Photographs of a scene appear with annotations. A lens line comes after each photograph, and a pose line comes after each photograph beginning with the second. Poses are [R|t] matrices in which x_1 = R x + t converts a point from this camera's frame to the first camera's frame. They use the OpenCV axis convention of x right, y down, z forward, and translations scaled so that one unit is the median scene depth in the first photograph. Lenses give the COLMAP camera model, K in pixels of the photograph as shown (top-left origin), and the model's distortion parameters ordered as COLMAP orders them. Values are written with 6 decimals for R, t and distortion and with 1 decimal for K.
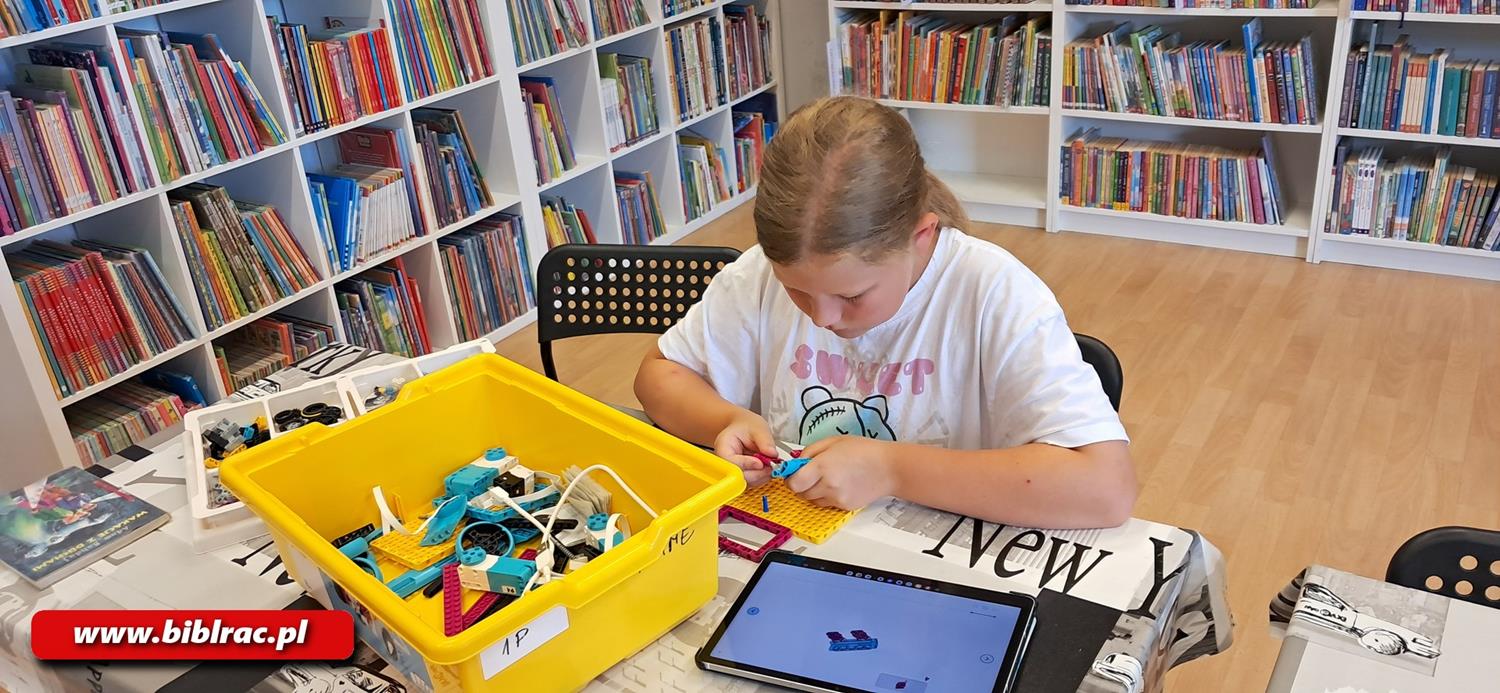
lens RADIAL K [[1167.6, 0, 768.9], [0, 1167.6, 373.2], [0, 0, 1]] dist [0.035472, -0.048077]
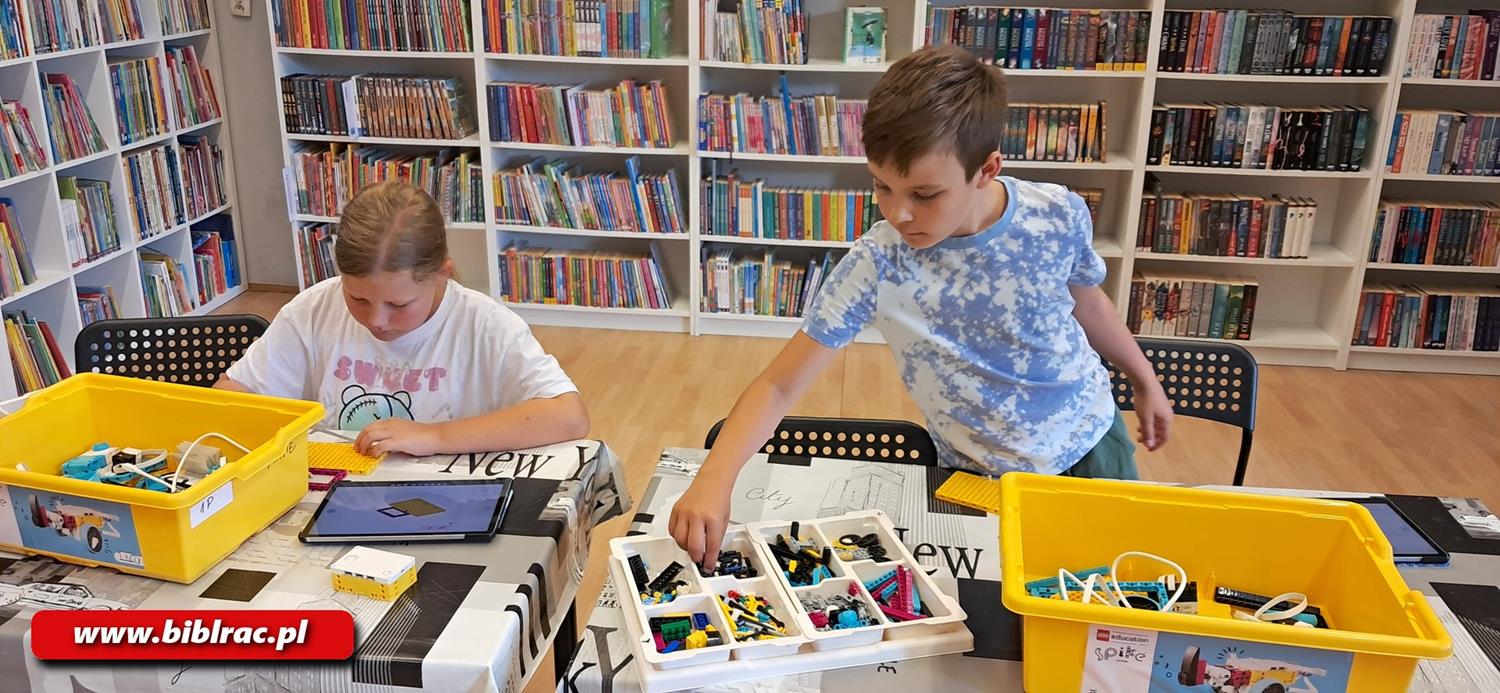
lens RADIAL K [[1167.6, 0, 726.7], [0, 1167.6, 360.3], [0, 0, 1]] dist [0.035472, -0.048077]
pose [[0.900497, -0.058624, 0.430893, -0.076429], [0.112854, 0.988427, -0.101368, 0.075009], [-0.419963, 0.139909, 0.896692, -0.201598]]
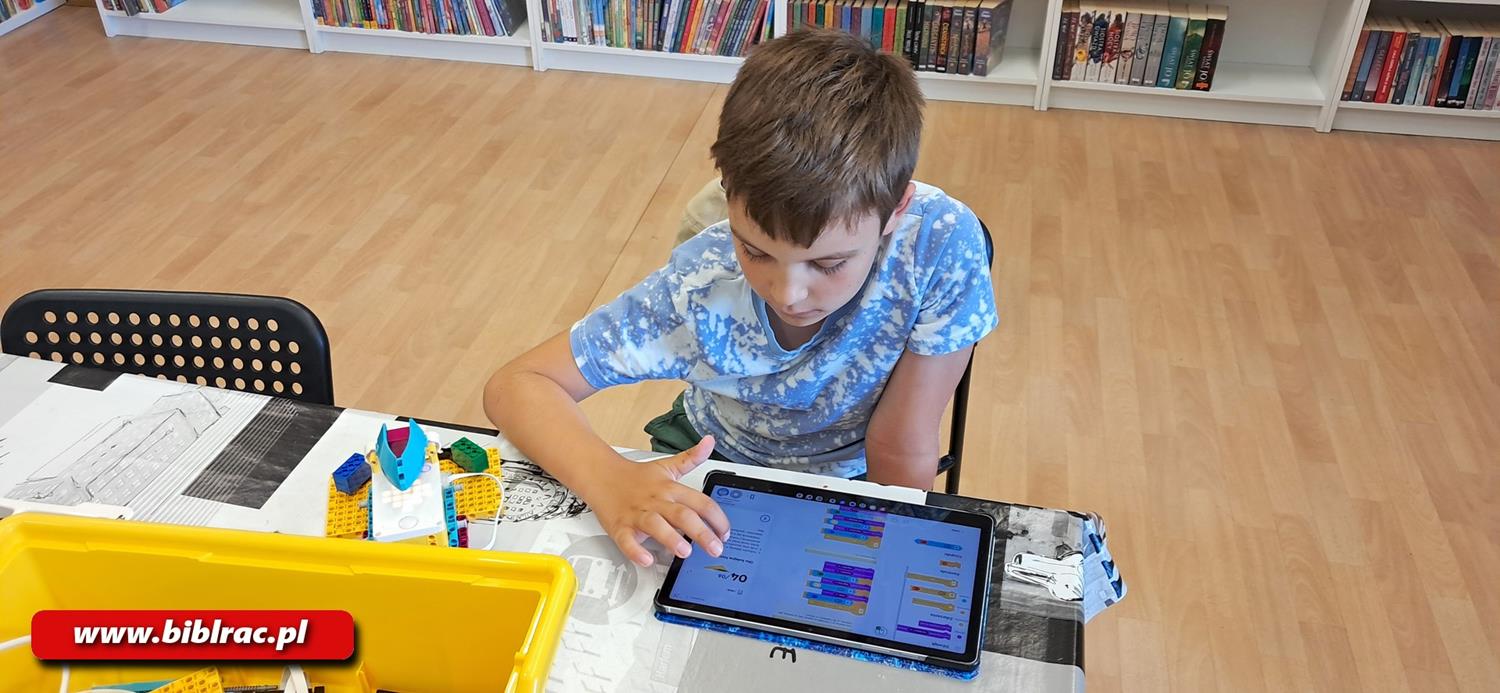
lens RADIAL K [[1167.6, 0, 737.0], [0, 1167.6, 375.8], [0, 0, 1]] dist [0.035472, -0.048077]
pose [[0.939499, -0.138191, 0.313439, 0.271388], [0.090341, 0.982577, 0.162419, 0.026502], [-0.330423, -0.124277, 0.935615, -0.130113]]
